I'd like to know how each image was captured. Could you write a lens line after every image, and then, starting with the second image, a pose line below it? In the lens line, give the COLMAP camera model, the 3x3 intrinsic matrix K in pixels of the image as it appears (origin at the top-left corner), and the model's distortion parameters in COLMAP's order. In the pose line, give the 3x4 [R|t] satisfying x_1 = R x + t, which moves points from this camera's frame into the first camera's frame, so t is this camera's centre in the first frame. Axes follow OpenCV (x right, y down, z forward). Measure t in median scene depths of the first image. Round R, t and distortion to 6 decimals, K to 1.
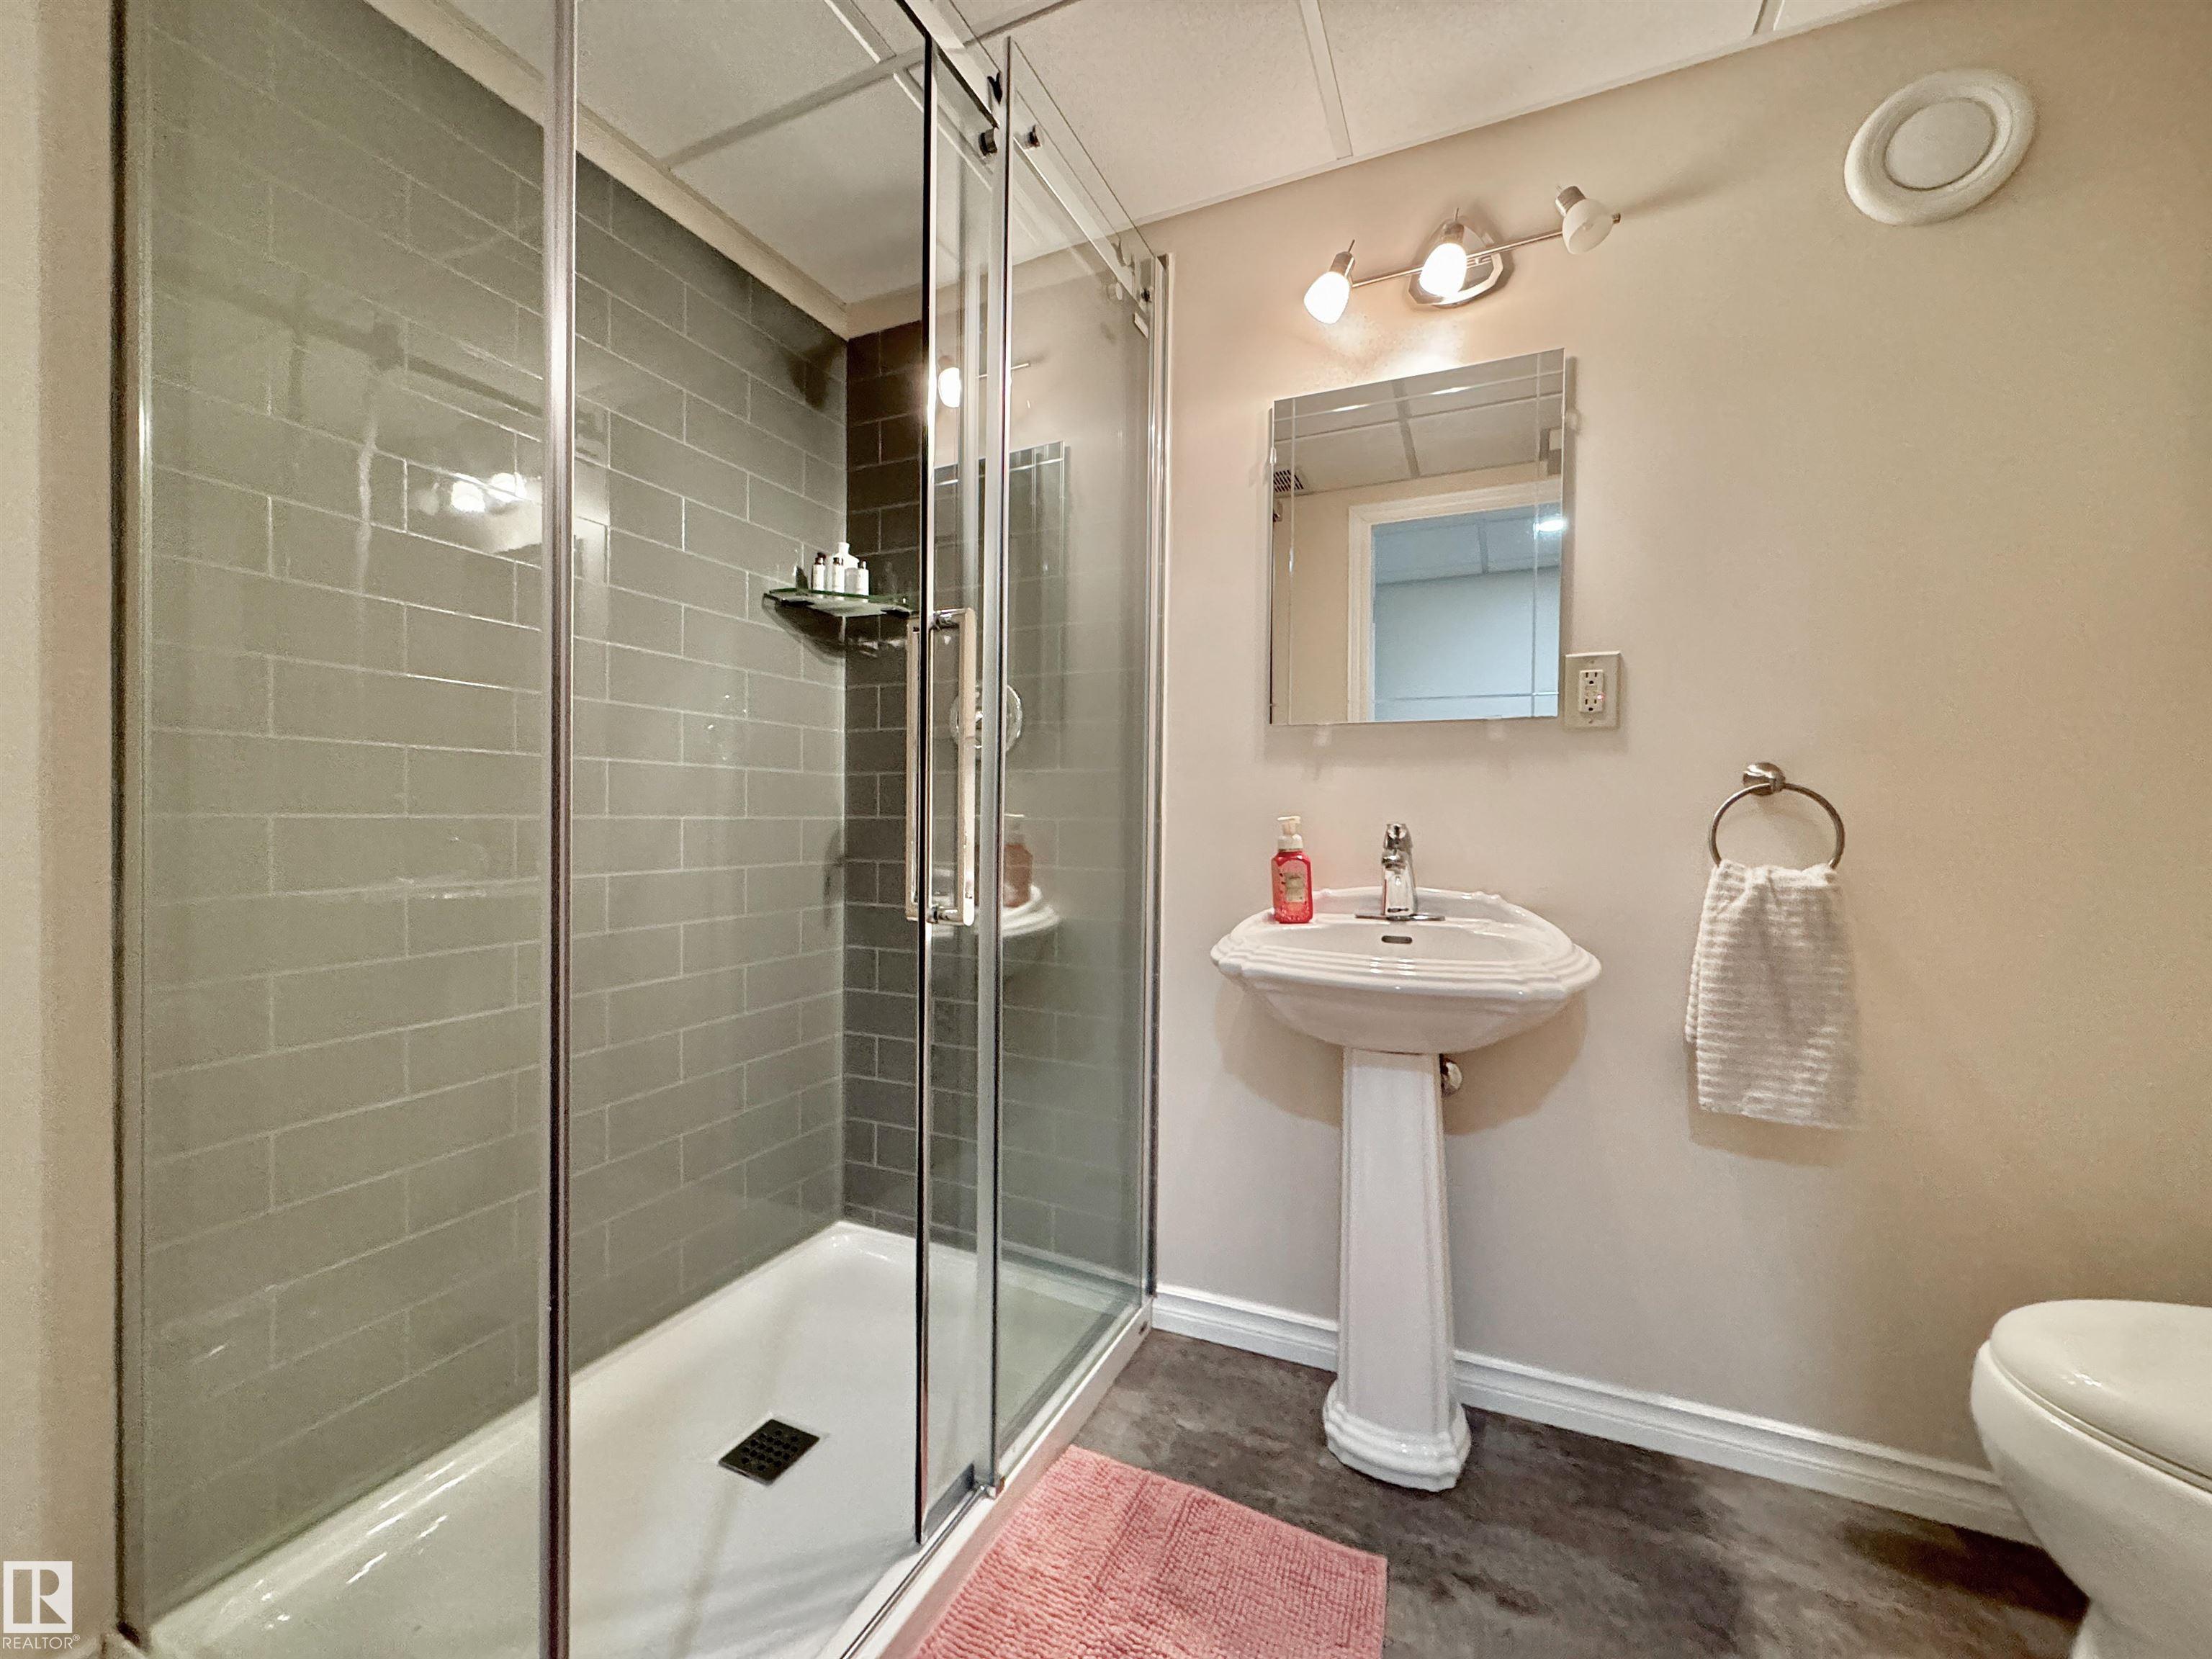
lens RADIAL K [[884.7, 0, 1104.1], [0, 884.7, 827.7], [0, 0, 1]] dist [-0.000256, 0.000403]
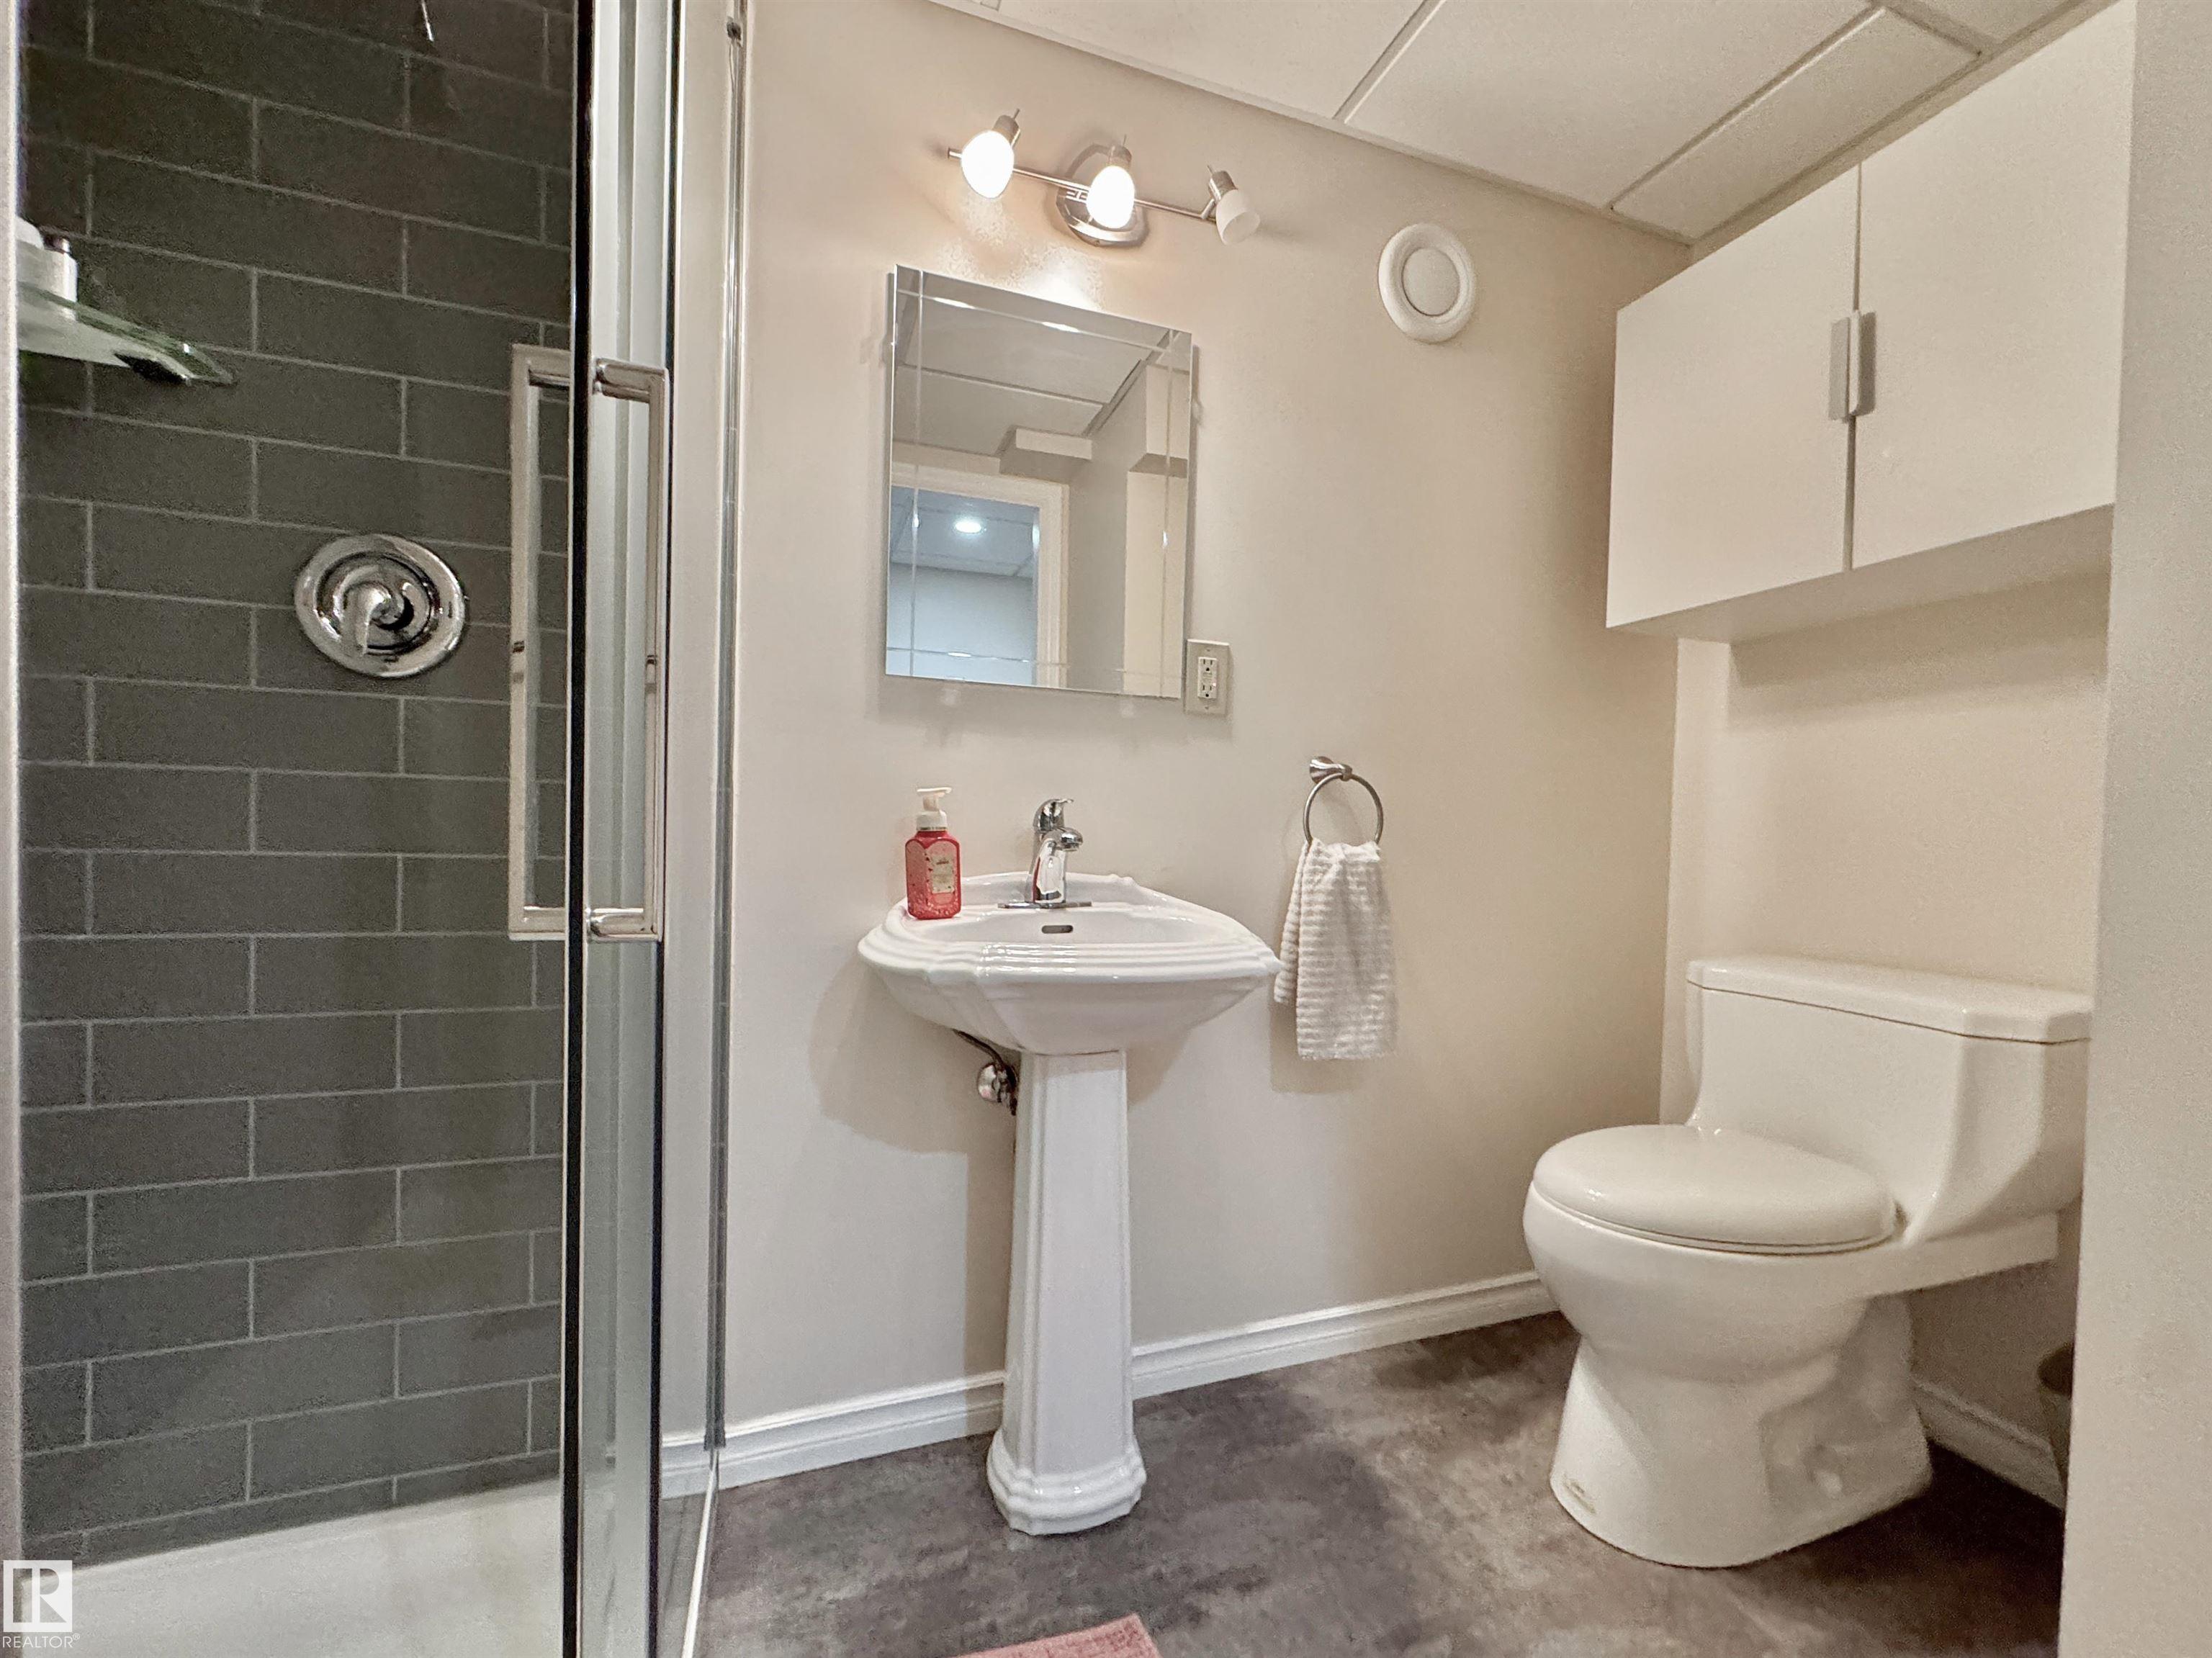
lens RADIAL K [[904.8, 0, 1106.6], [0, 904.8, 859.0], [0, 0, 1]] dist [-0.000569, 0.000015]
pose [[0.720845, -0.007641, 0.693054, -0.298155], [-0.010230, 0.999713, 0.021662, 0.039292], [-0.693021, -0.022705, 0.720560, 0.342891]]
